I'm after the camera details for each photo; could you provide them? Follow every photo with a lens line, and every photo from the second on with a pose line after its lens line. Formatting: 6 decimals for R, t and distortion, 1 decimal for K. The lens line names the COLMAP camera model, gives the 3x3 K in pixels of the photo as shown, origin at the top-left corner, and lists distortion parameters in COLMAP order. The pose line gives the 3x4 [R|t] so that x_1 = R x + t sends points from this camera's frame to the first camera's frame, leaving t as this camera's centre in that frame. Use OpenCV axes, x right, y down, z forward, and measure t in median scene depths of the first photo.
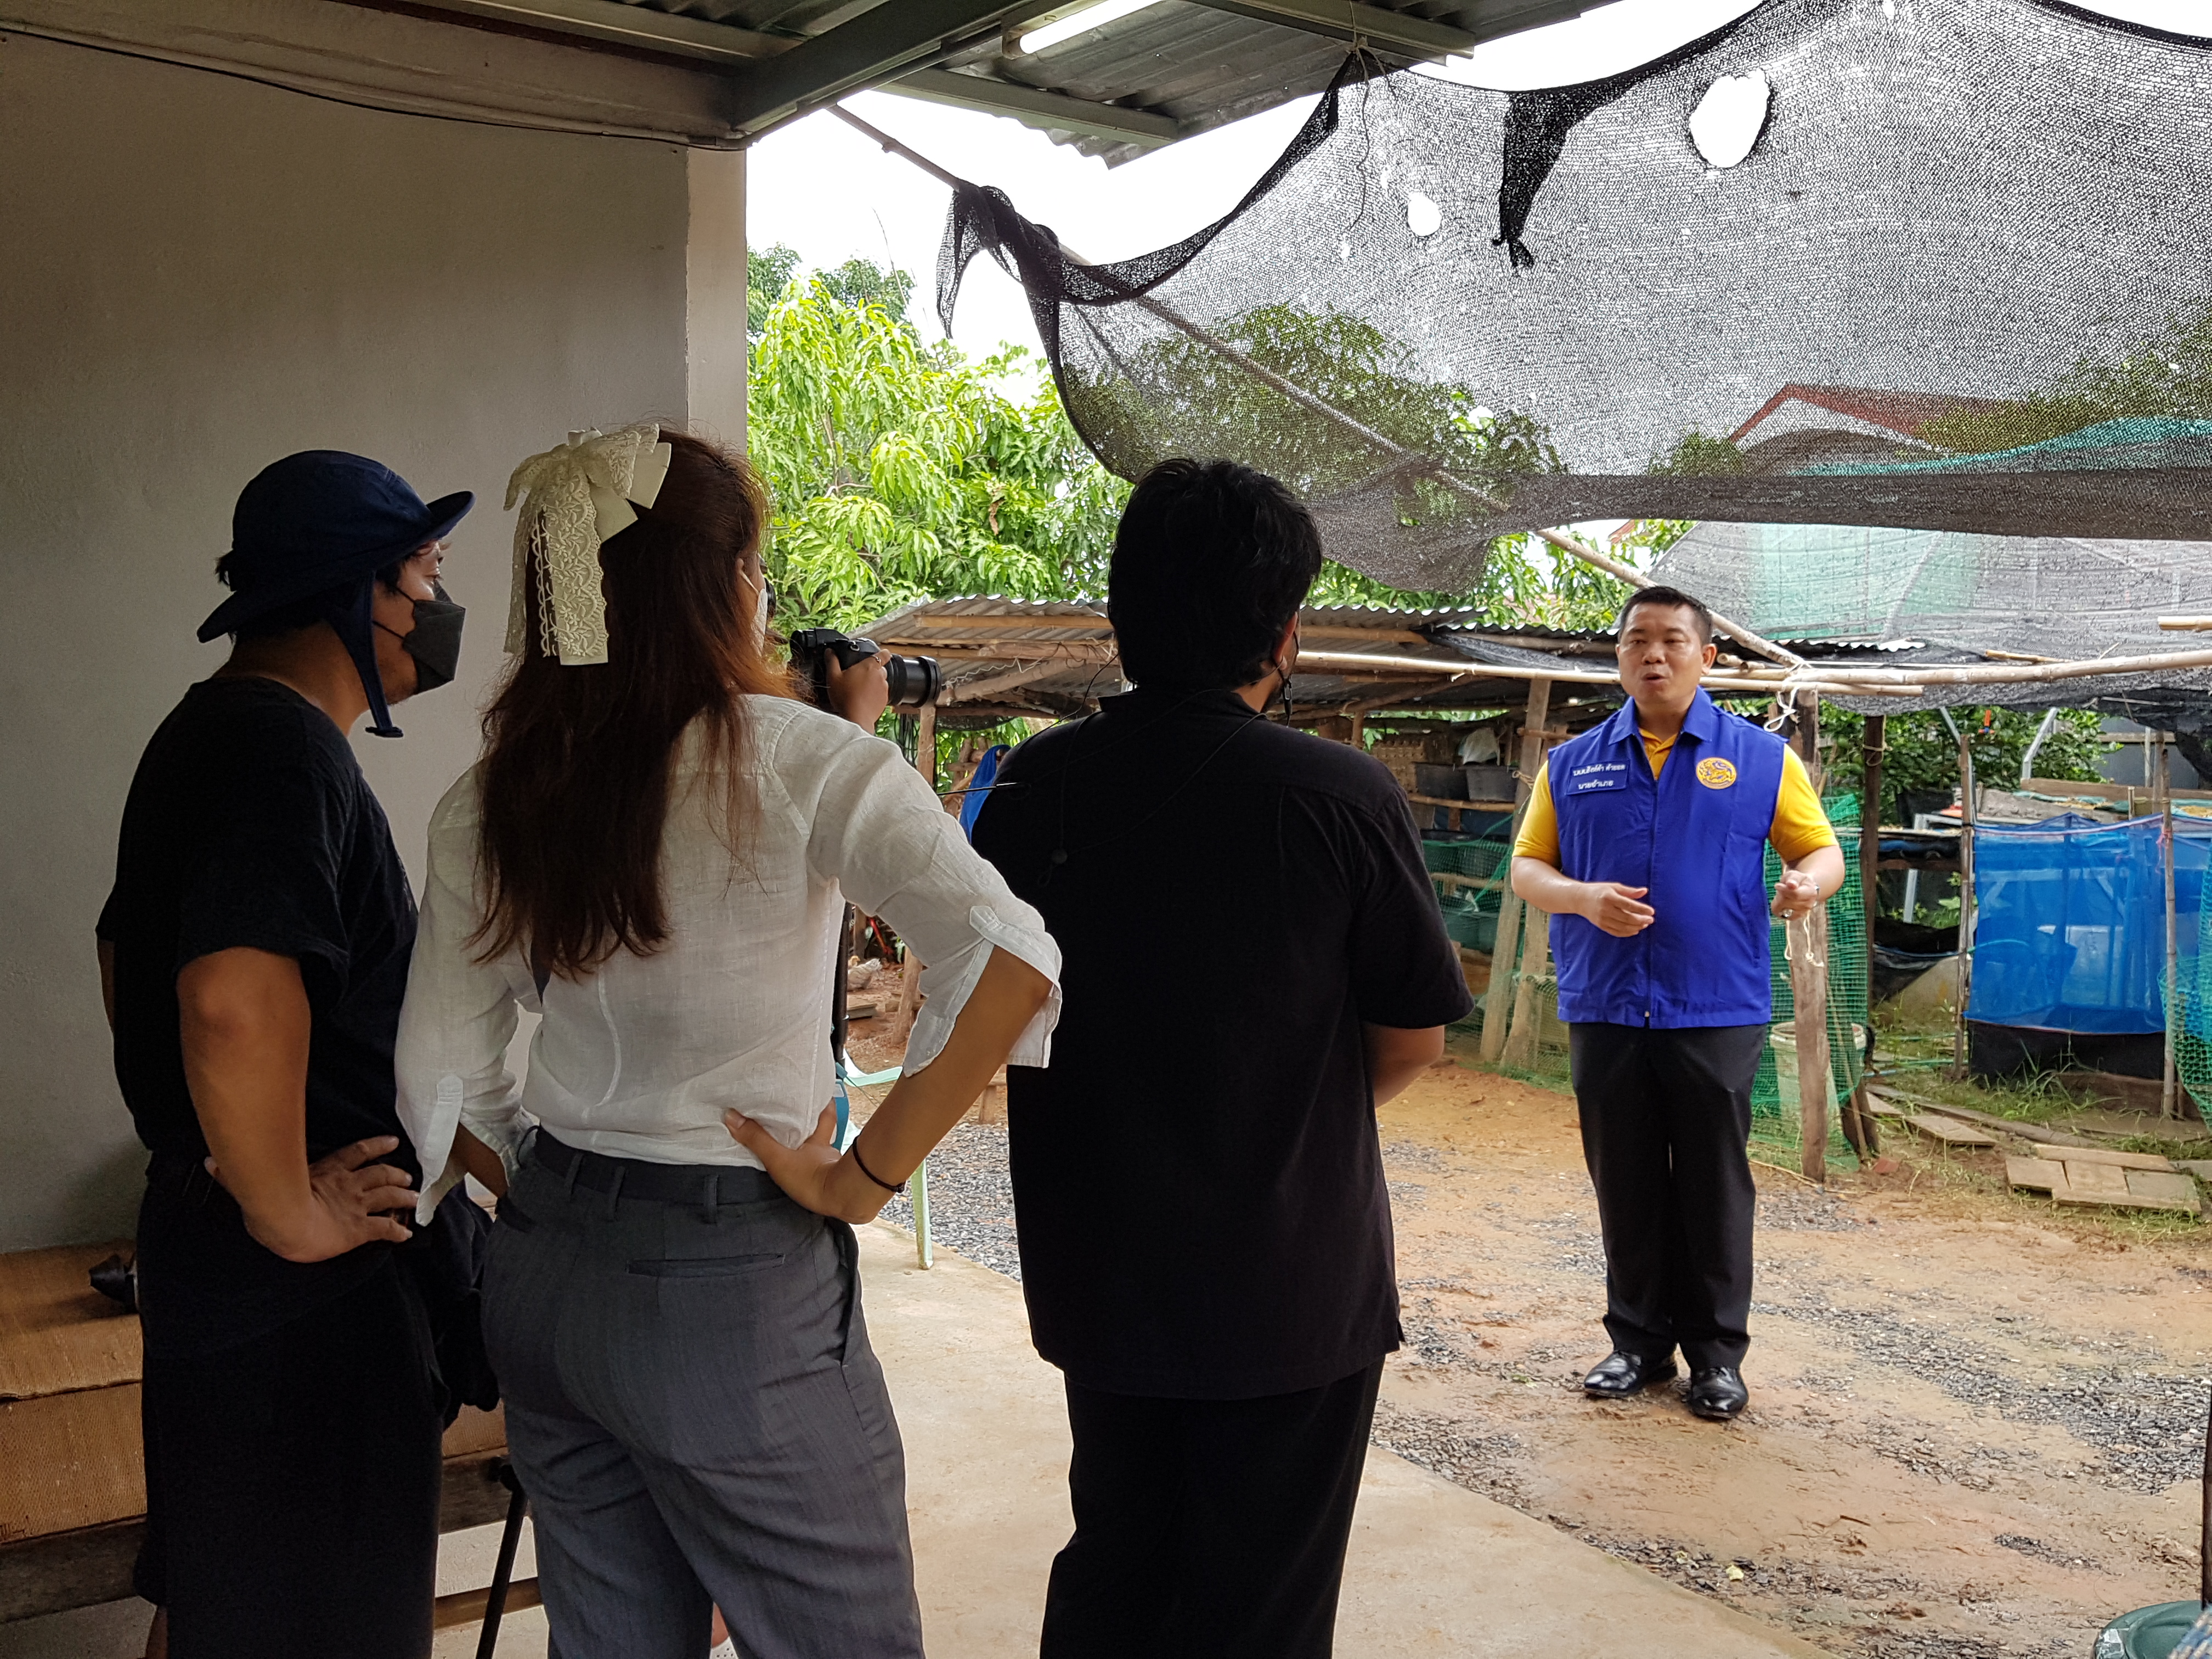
lens RADIAL K [[1953.2, 0, 1107.7], [0, 1953.2, 836.4], [0, 0, 1]] dist [0.020387, -0.007305]
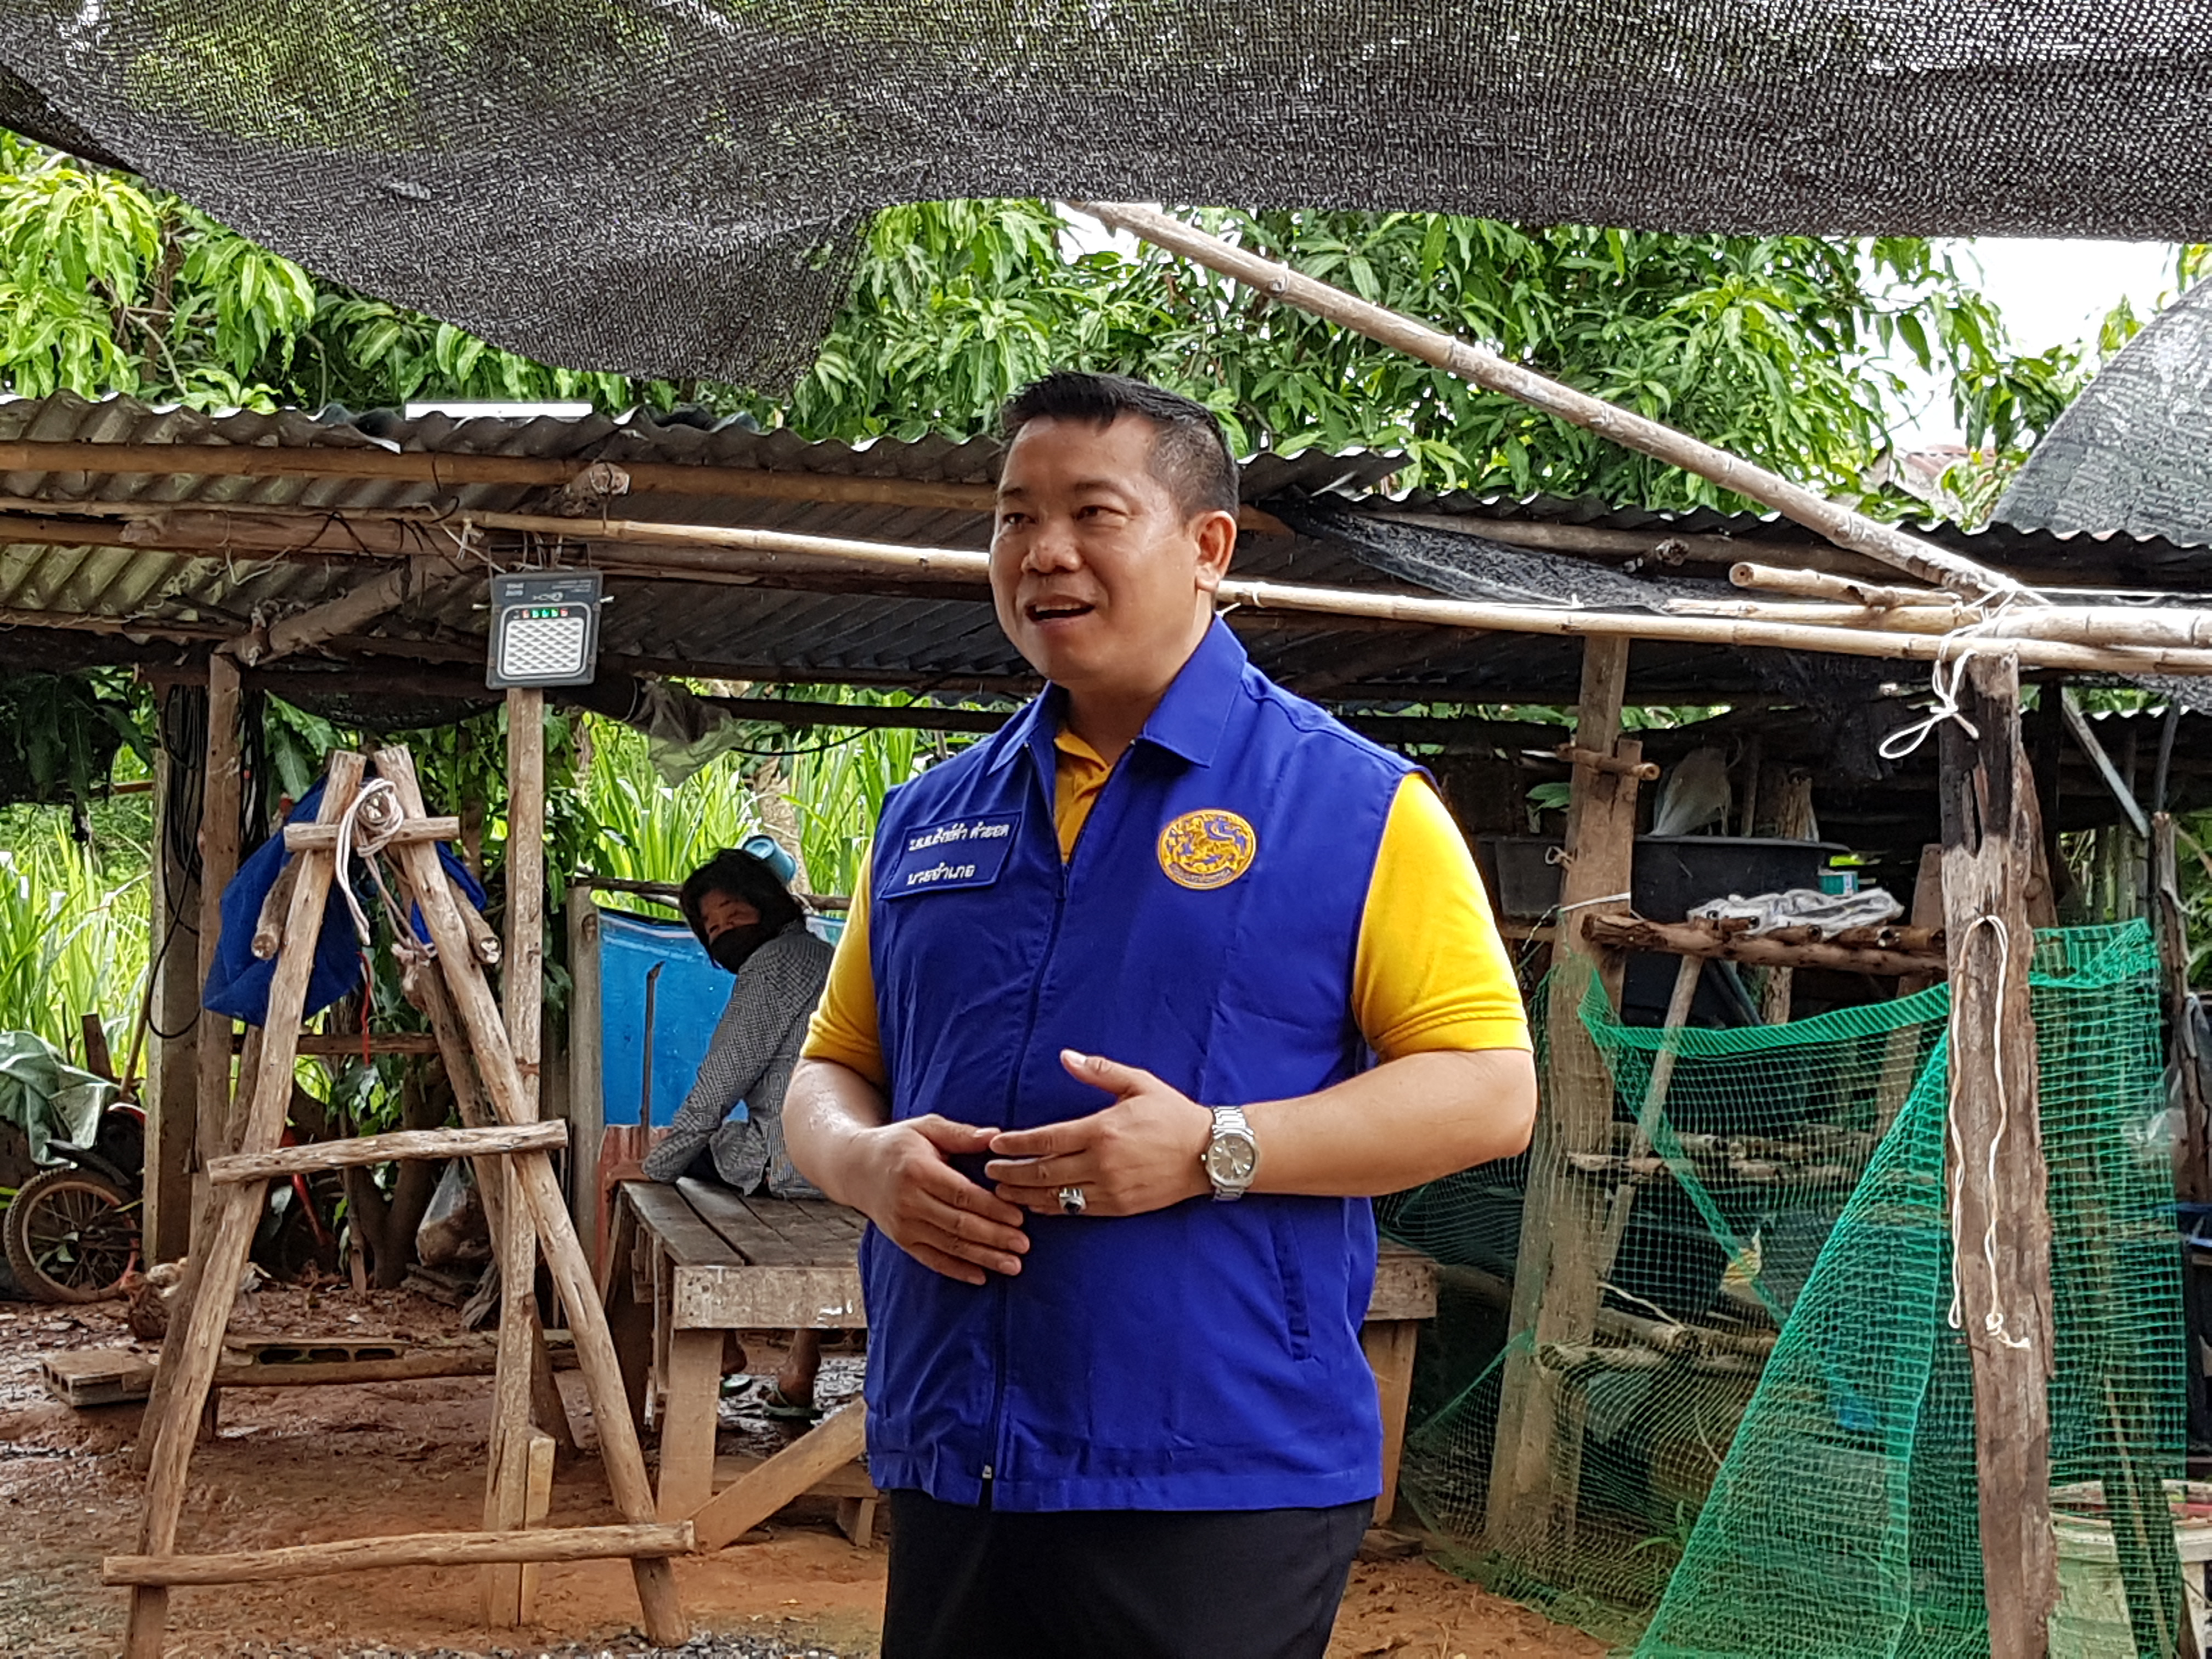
lens RADIAL K [[4325.5, 0, 1106.0], [0, 4325.5, 829.5], [0, 0, 1]] dist [0.259391, 0.084850]
pose [[0.995997, 0.021639, -0.086723, 0.255036], [-0.024709, 0.999100, -0.034487, -0.004500], [0.085898, 0.036491, 0.995635, 0.100549]]
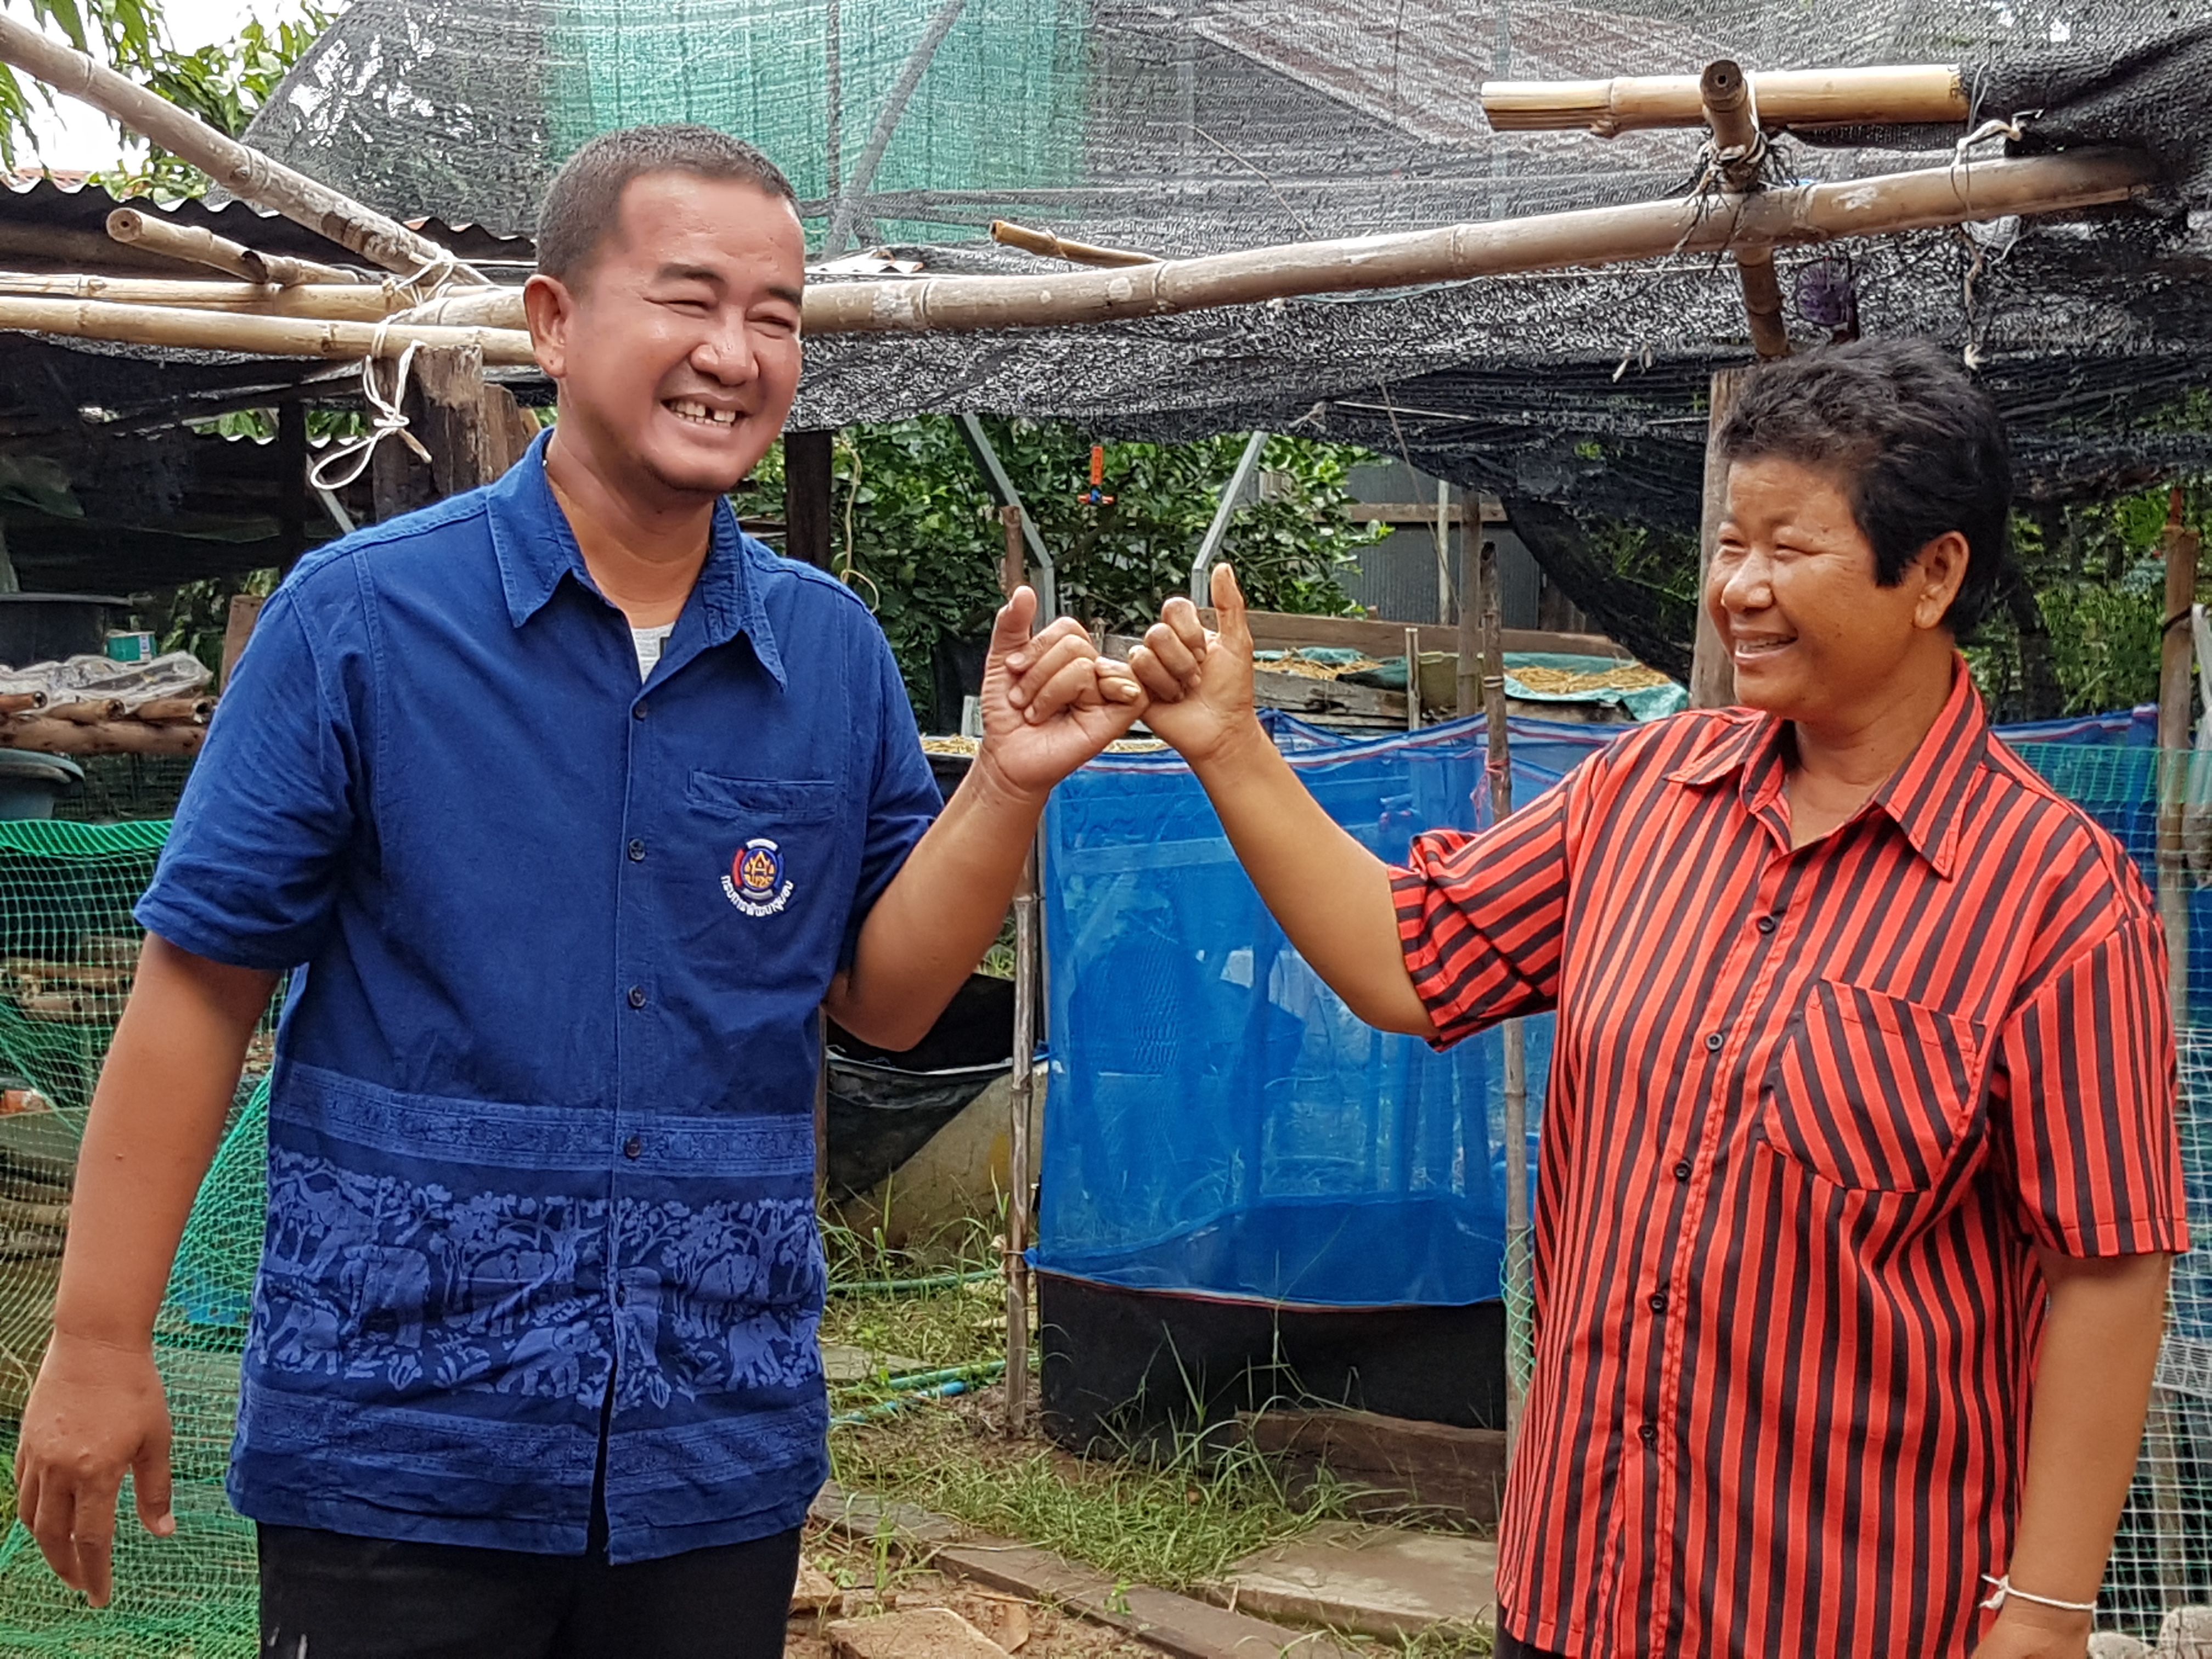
lens RADIAL K [[3792.3, 0, 1106.0], [0, 3792.3, 829.5], [0, 0, 1]] dist [0.122955, 0.056204]
pose [[0.920987, -0.034657, 0.388048, 0.220708], [0.022484, 0.999104, 0.035868, -0.020090], [-0.388944, -0.024309, 0.920941, 0.422243]]
